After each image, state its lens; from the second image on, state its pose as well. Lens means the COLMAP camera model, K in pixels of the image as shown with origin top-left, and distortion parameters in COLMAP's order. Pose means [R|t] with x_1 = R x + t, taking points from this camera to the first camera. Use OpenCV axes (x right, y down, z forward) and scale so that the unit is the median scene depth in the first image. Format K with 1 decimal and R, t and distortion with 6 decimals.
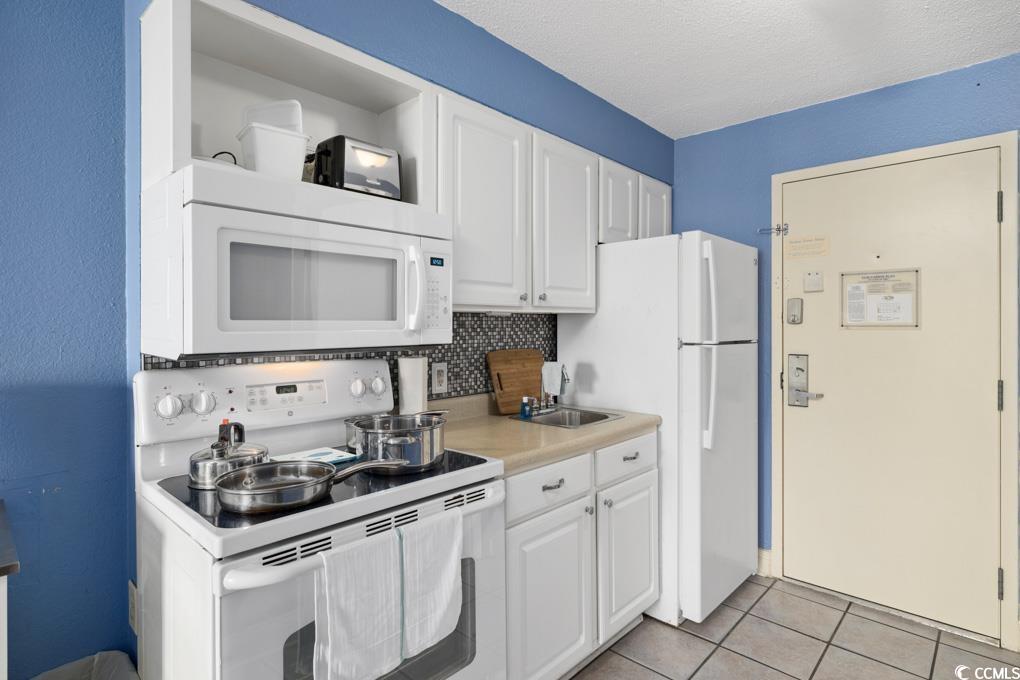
lens RADIAL K [[528.4, 0, 509.1], [0, 528.4, 334.4], [0, 0, 1]] dist [-0.022326, -0.000239]
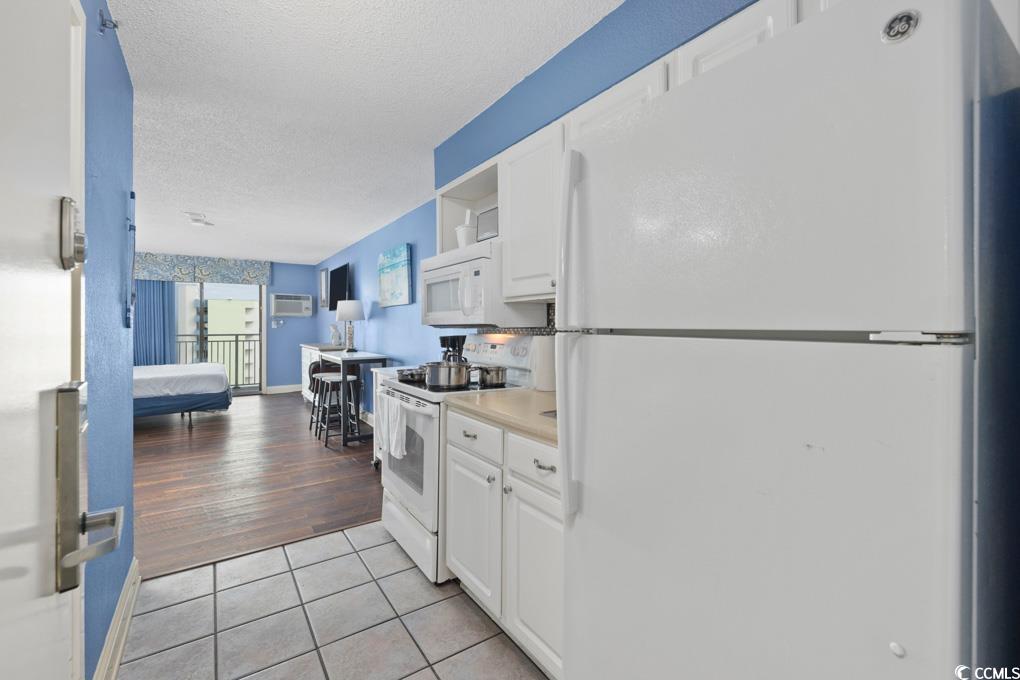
lens RADIAL K [[438.8, 0, 508.3], [0, 438.8, 329.6], [0, 0, 1]] dist [0.001553, 0.000036]
pose [[-0.220352, 0.012279, -0.975343, 1.020427], [-0.013973, 0.999778, 0.015744, 0.011178], [0.975320, 0.017098, -0.220132, 1.224106]]
